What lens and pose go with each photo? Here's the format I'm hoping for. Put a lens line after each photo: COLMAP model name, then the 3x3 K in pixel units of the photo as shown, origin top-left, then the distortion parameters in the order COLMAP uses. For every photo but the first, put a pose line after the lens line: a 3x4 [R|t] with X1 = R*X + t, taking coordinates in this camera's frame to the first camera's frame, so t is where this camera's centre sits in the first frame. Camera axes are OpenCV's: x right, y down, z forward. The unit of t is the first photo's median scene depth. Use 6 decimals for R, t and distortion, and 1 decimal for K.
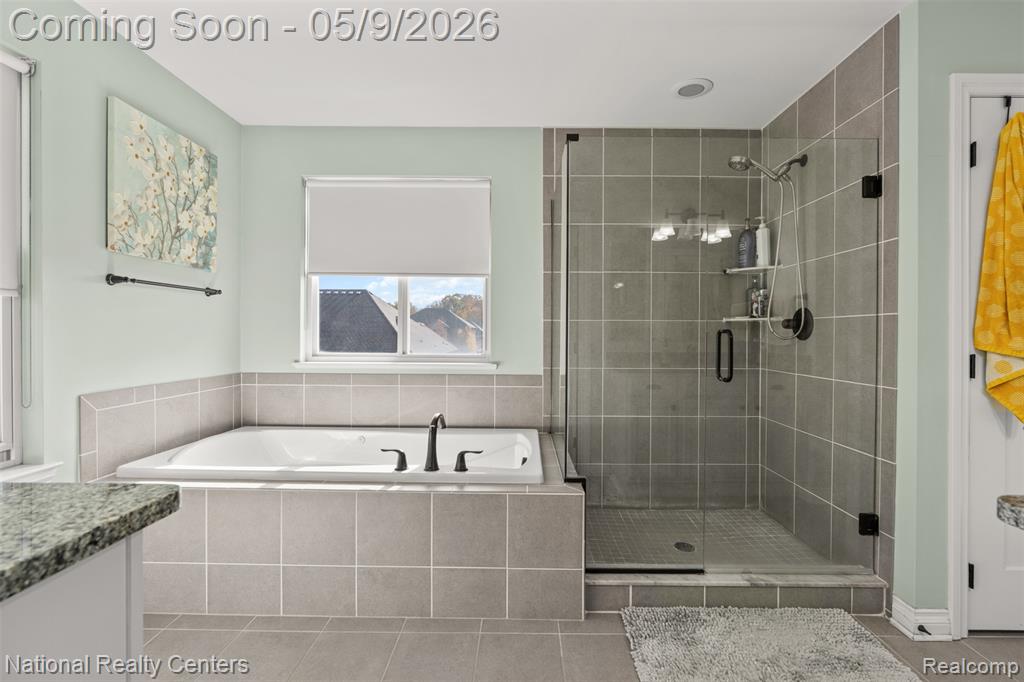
lens RADIAL K [[460.5, 0, 514.1], [0, 460.5, 336.8], [0, 0, 1]] dist [-0.012792, 0.005324]
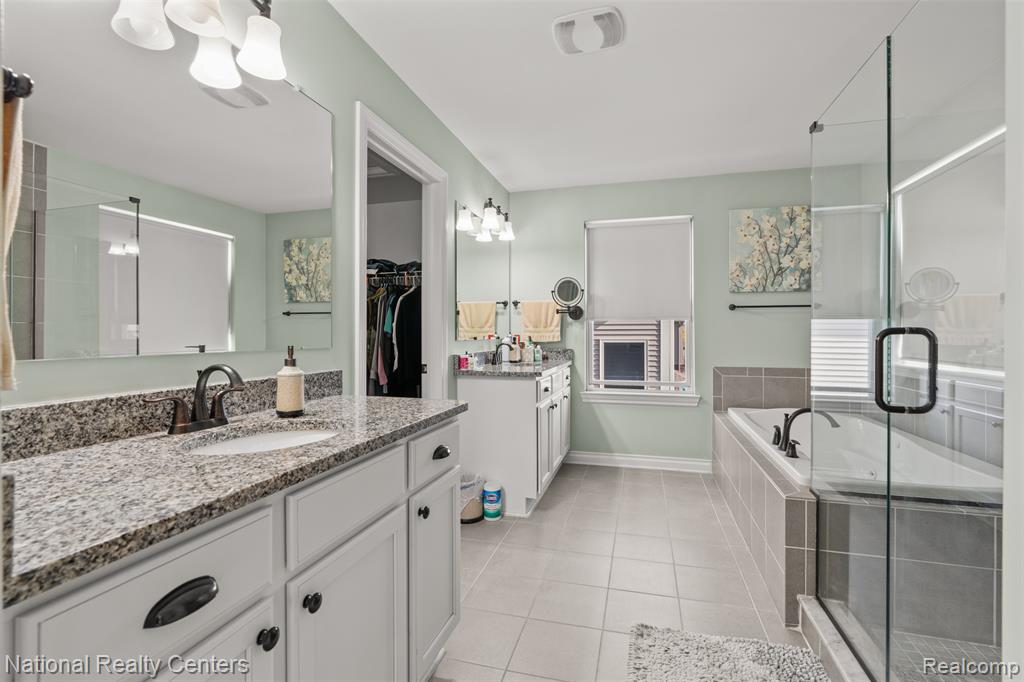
lens RADIAL K [[460.5, 0, 512.8], [0, 460.5, 337.9], [0, 0, 1]] dist [-0.012792, 0.005324]
pose [[-0.251678, -0.001863, -0.967809, 0.971671], [-0.010201, 0.999948, 0.000728, 0.005189], [0.967757, 0.010056, -0.251684, 0.513632]]
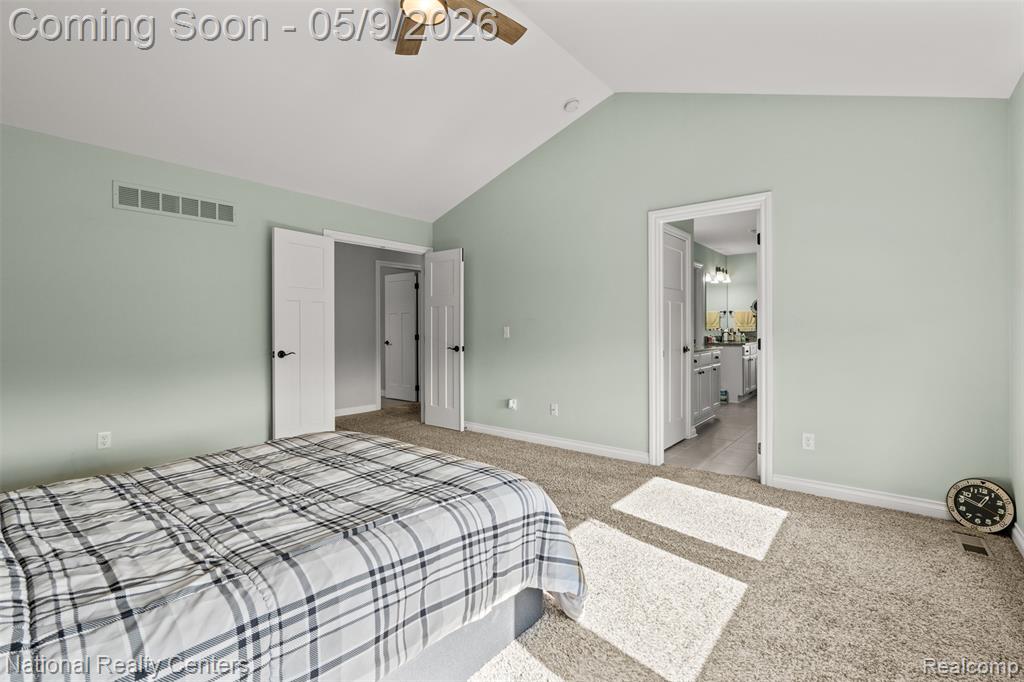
lens RADIAL K [[460.5, 0, 512.4], [0, 460.5, 336.0], [0, 0, 1]] dist [-0.012792, 0.005324]
pose [[-0.616802, 0.003974, -0.787108, 2.607579], [-0.005288, 0.999944, 0.009192, 0.026220], [0.787101, 0.009831, -0.616746, 0.842266]]
